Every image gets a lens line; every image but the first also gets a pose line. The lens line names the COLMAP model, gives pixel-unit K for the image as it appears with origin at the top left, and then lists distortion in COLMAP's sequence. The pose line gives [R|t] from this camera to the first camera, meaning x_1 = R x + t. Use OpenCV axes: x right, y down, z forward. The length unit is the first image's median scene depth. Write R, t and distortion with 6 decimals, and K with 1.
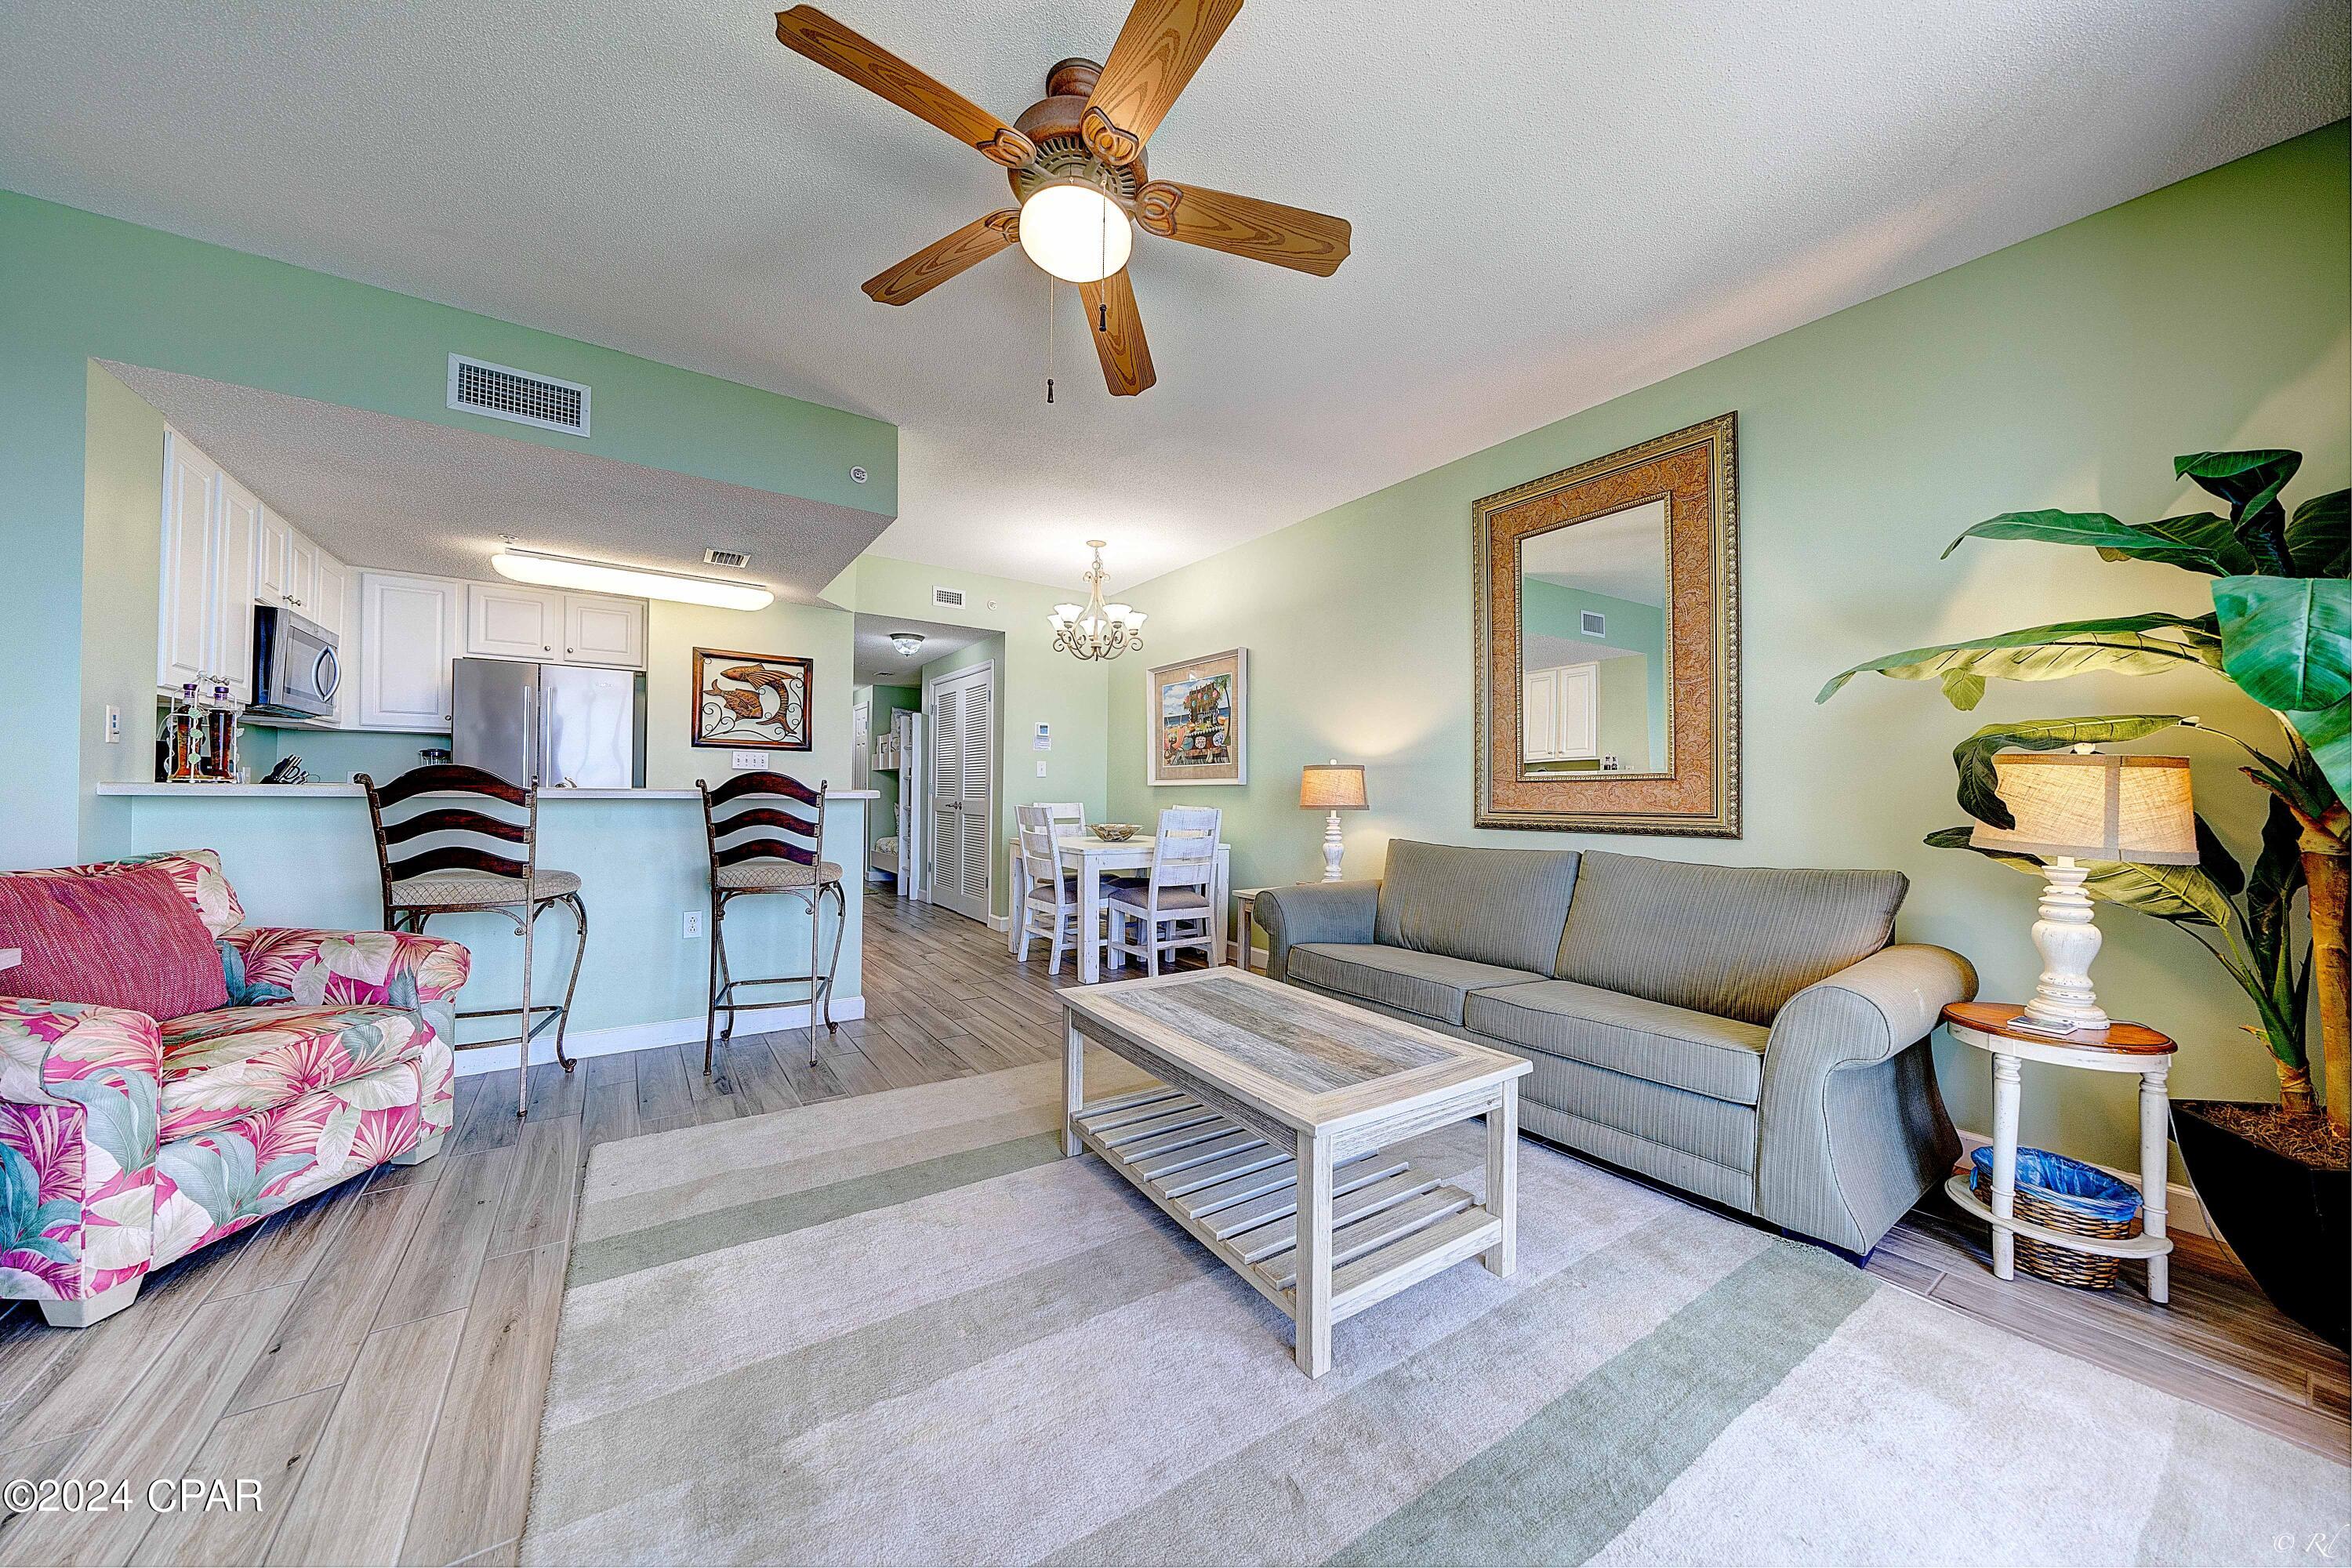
lens RADIAL K [[817.8, 0, 1163.2], [0, 817.8, 784.5], [0, 0, 1]] dist [-0.000643, -0.000322]
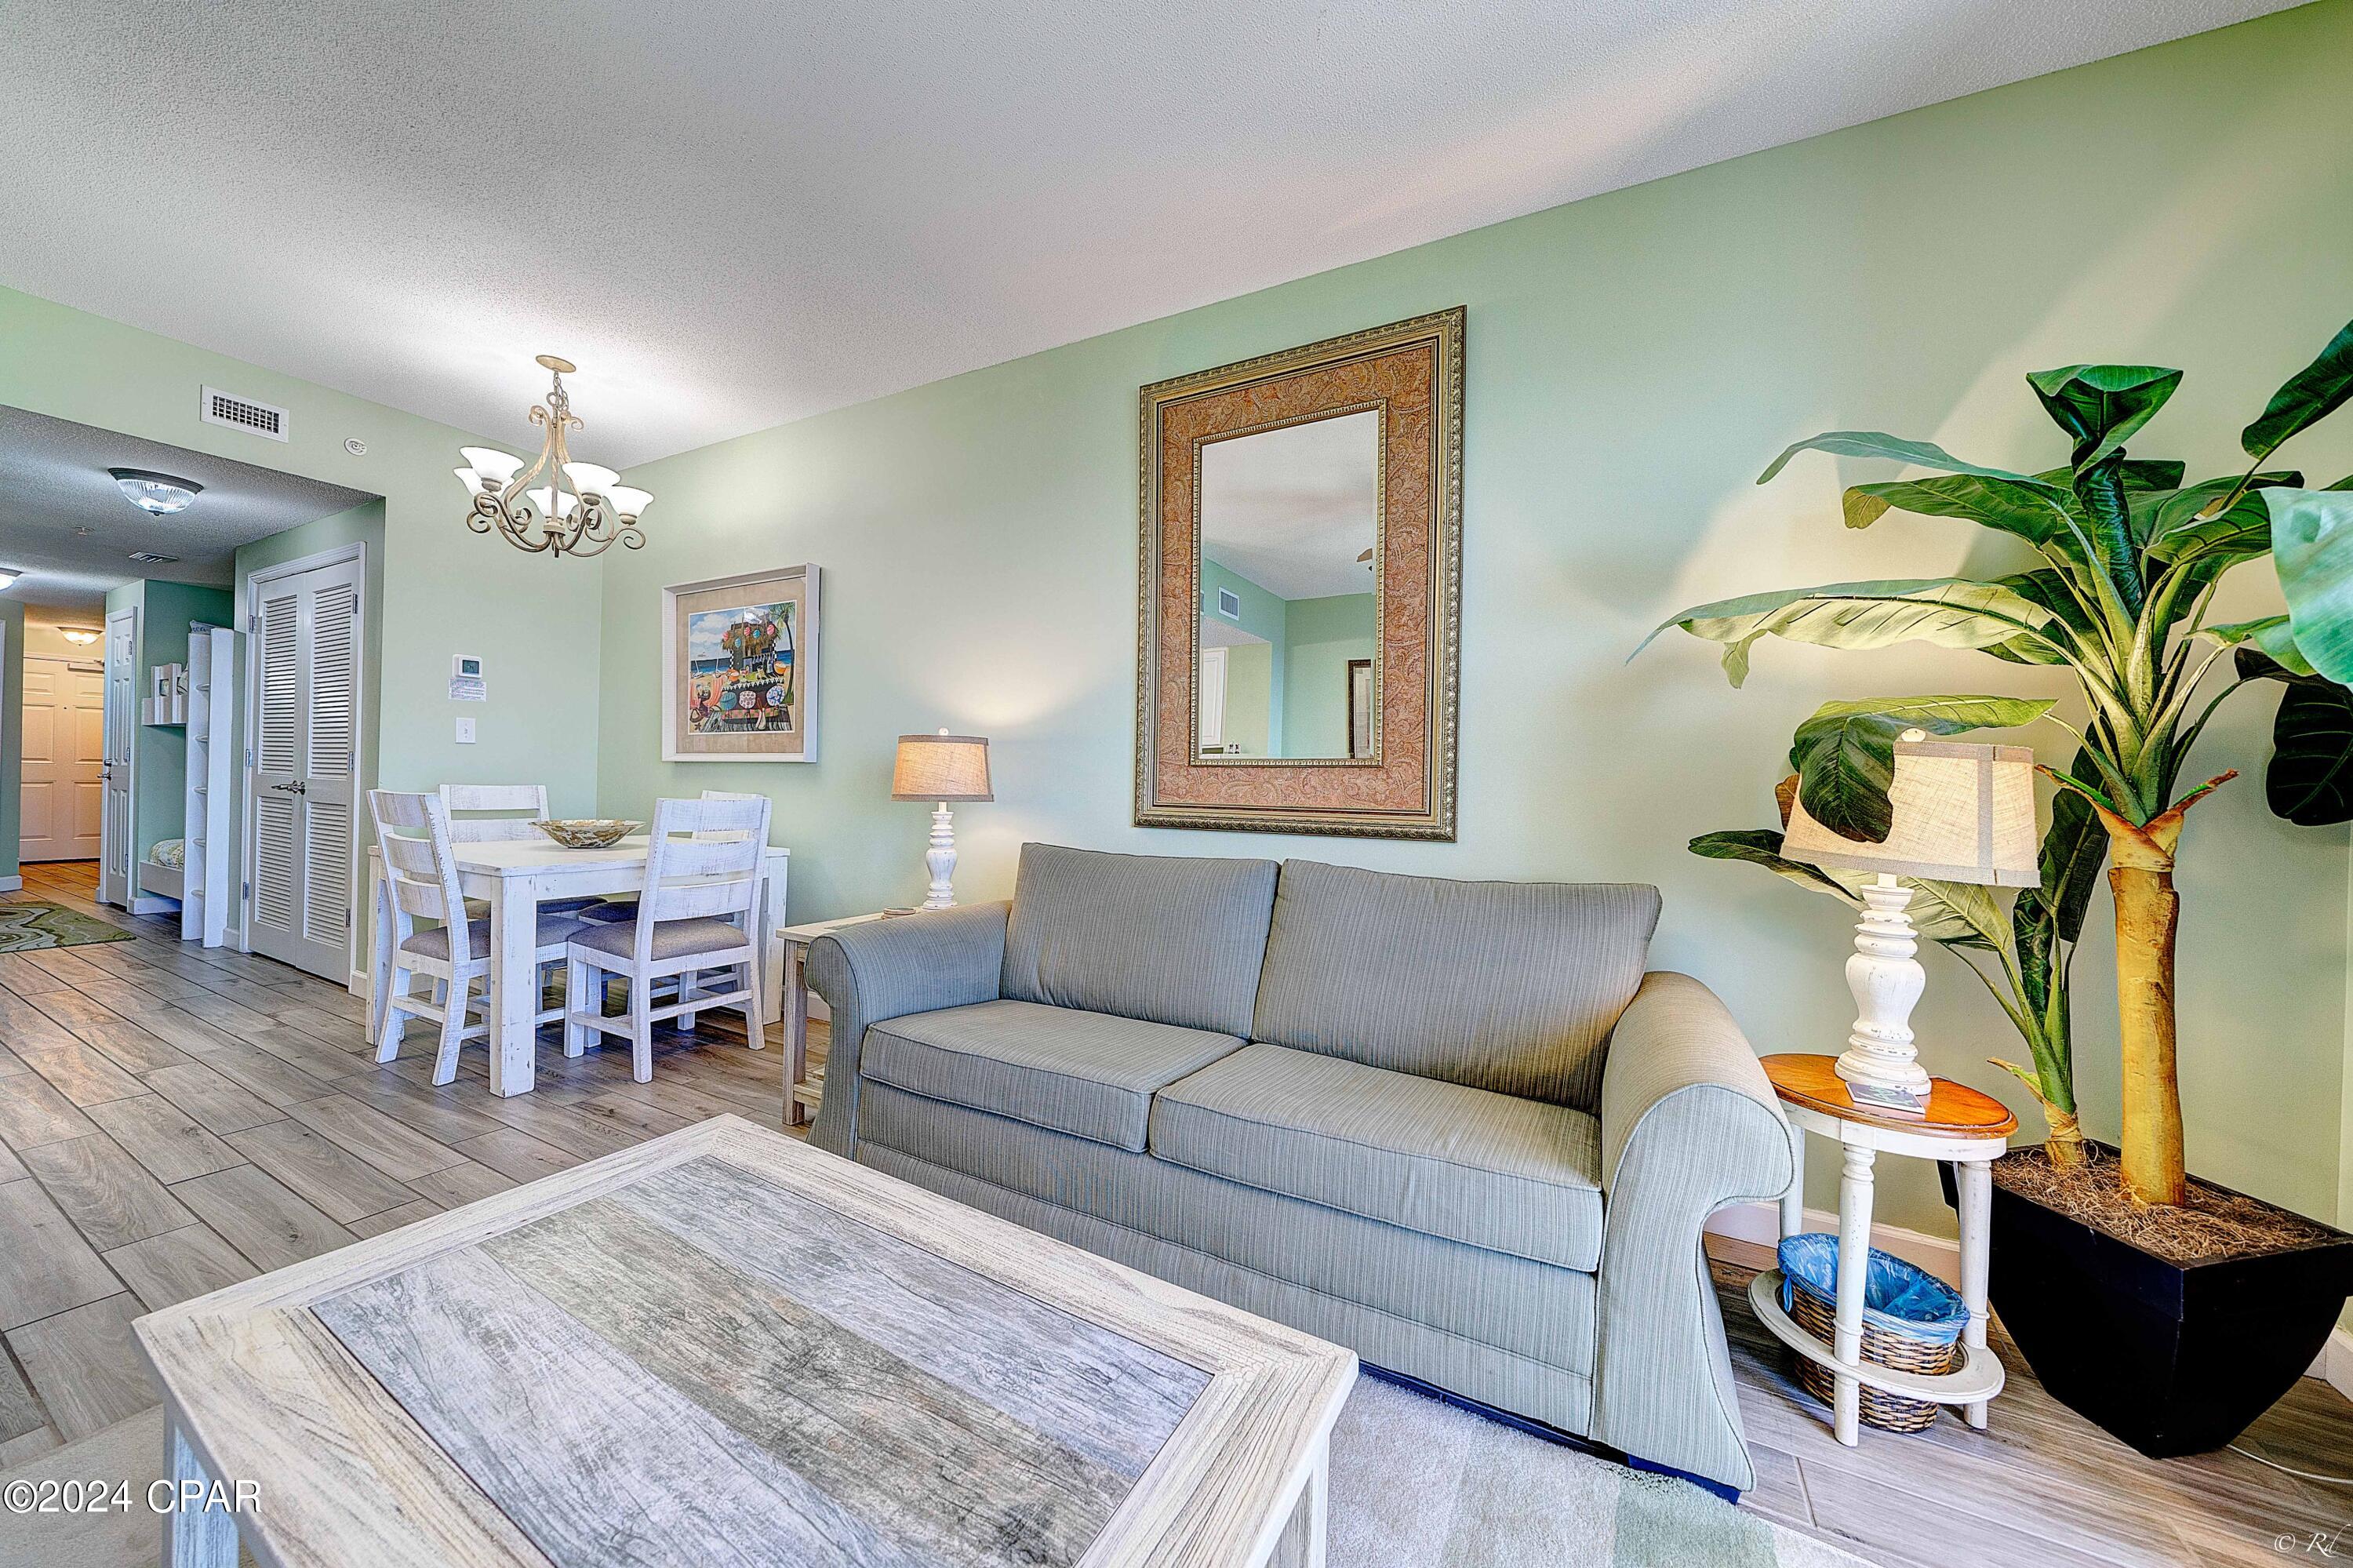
lens RADIAL K [[818.1, 0, 1182.6], [0, 818.1, 786.6], [0, 0, 1]] dist [-0.000643, -0.000322]
pose [[0.883004, 0.009821, 0.469263, 0.080416], [-0.020931, 0.999610, 0.018464, 0.002328], [-0.468898, -0.026126, 0.882866, 0.375287]]
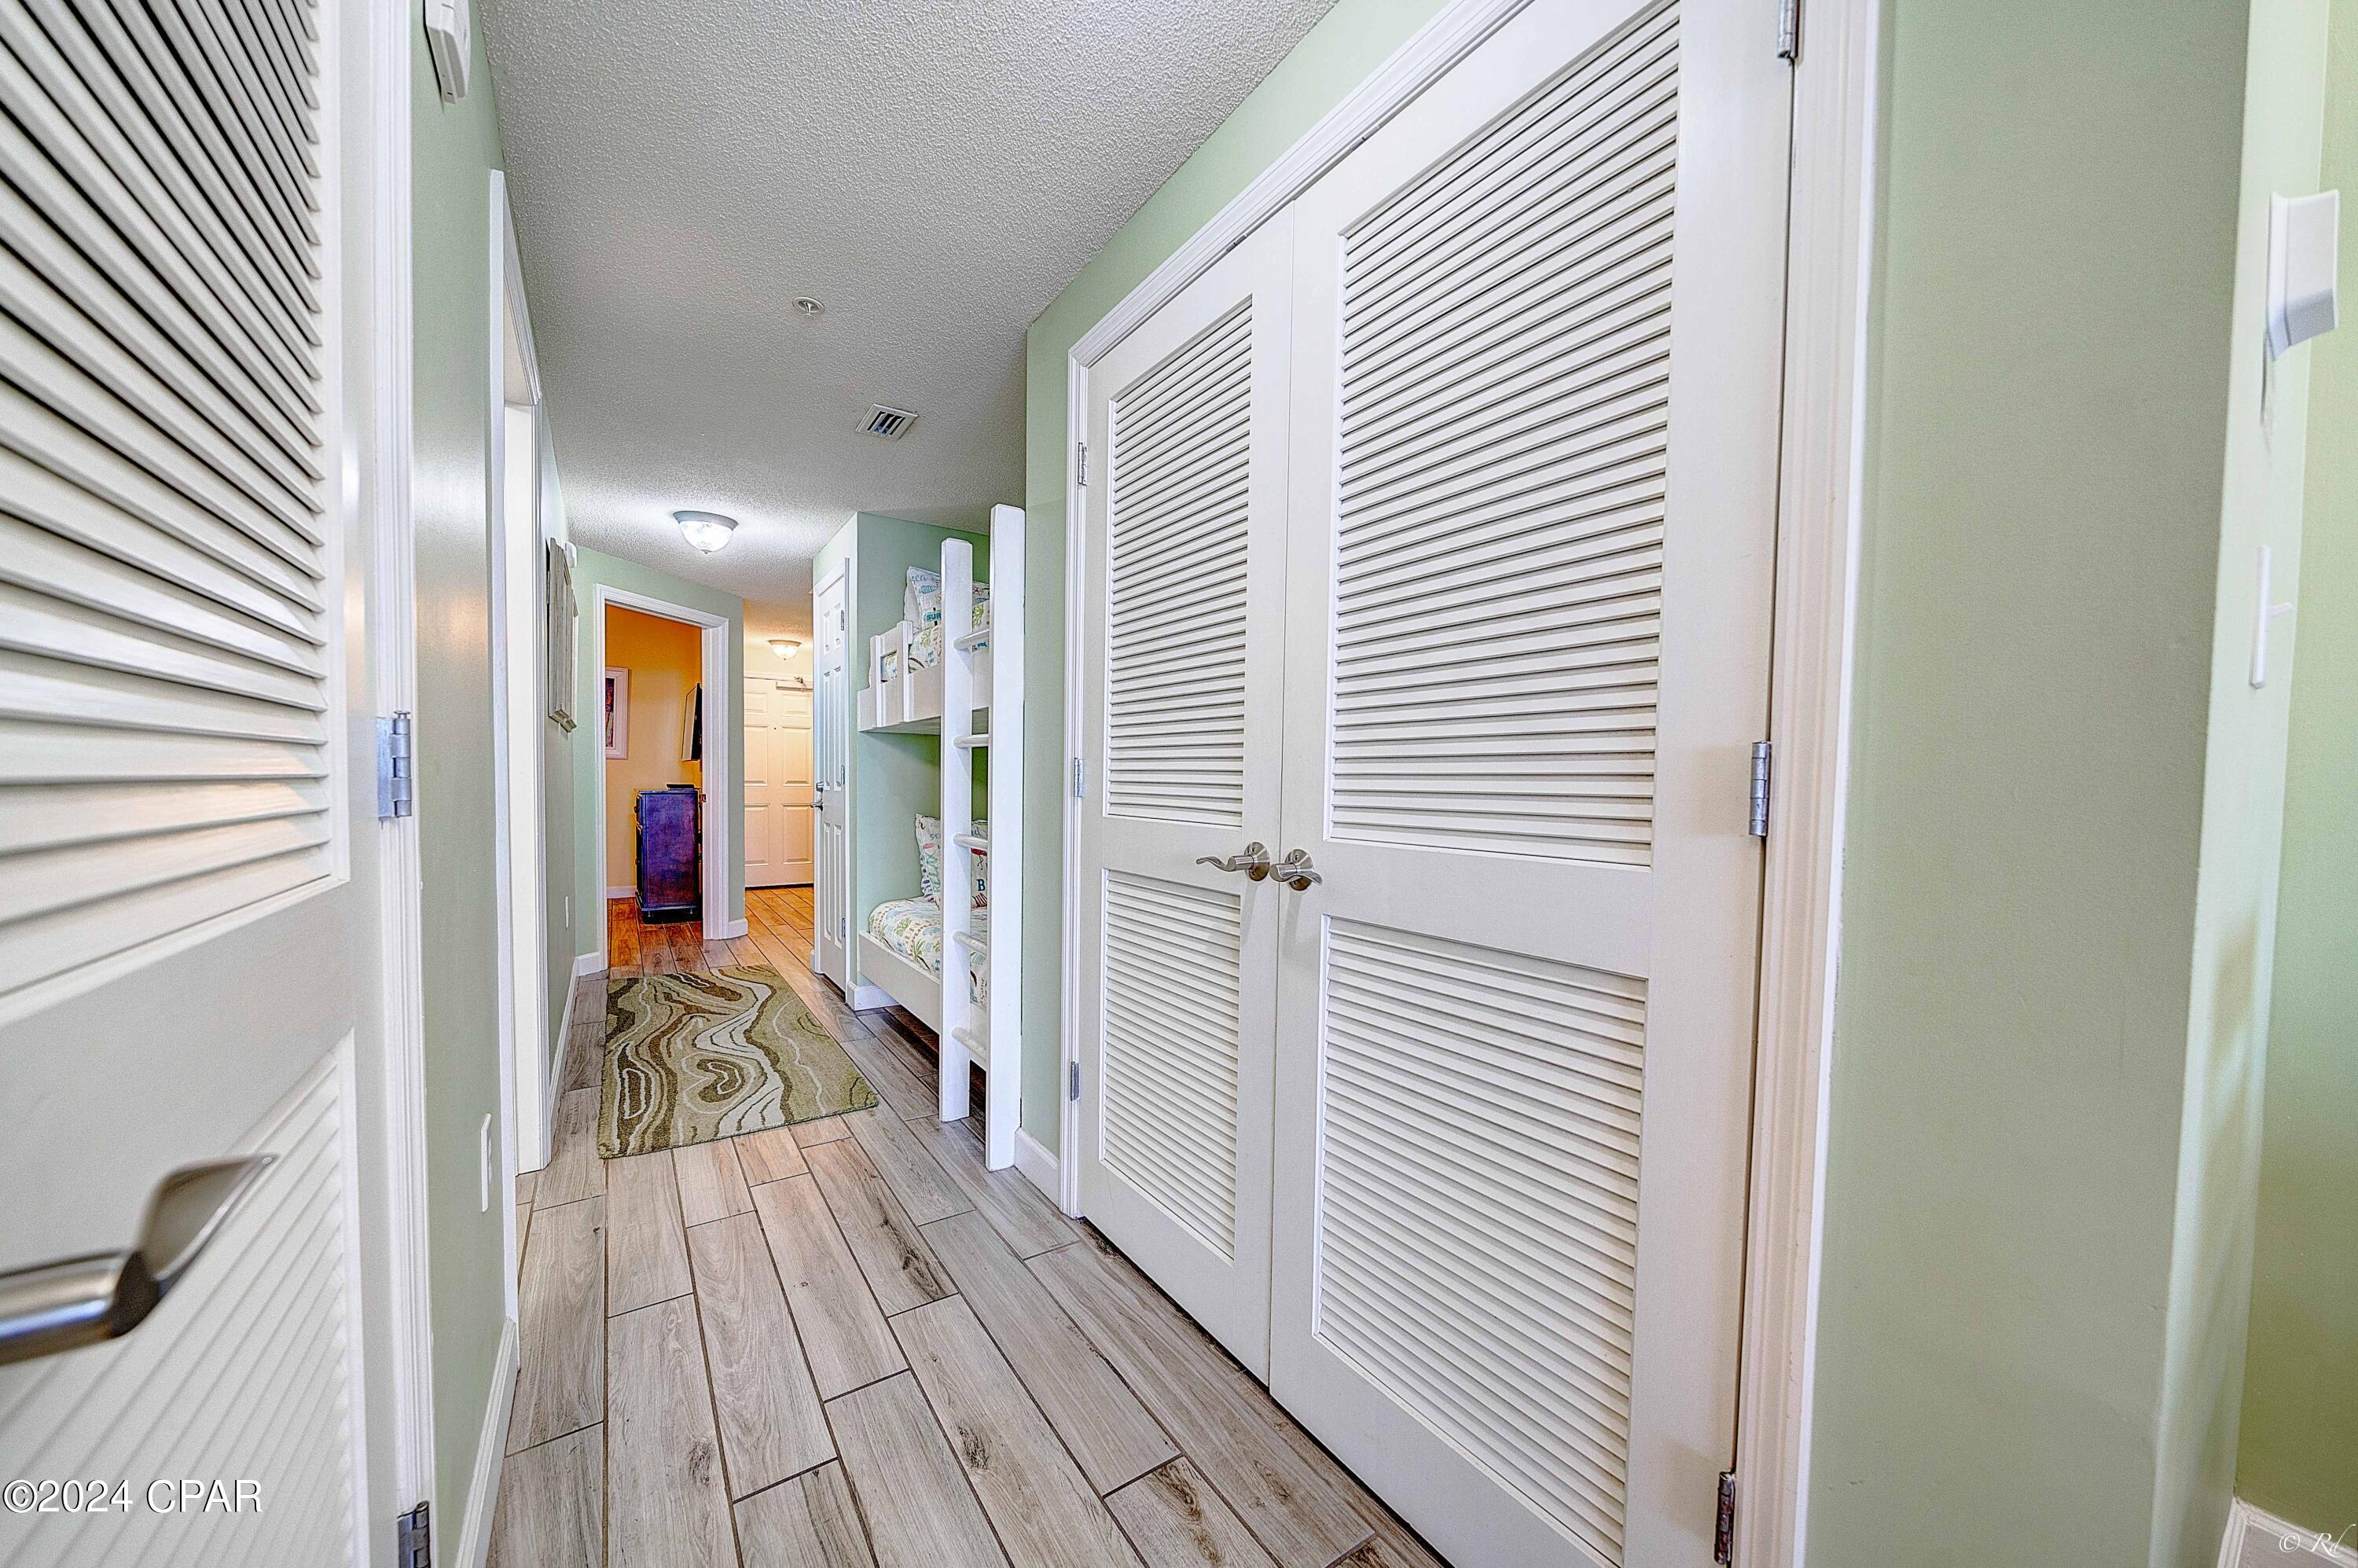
lens RADIAL K [[819.8, 0, 1188.1], [0, 819.8, 791.8], [0, 0, 1]] dist [-0.000643, -0.000322]
pose [[0.999763, -0.001202, 0.021741, -0.591324], [0.000518, 0.999506, 0.031437, 0.001742], [-0.021768, -0.031419, 0.999269, 1.716061]]
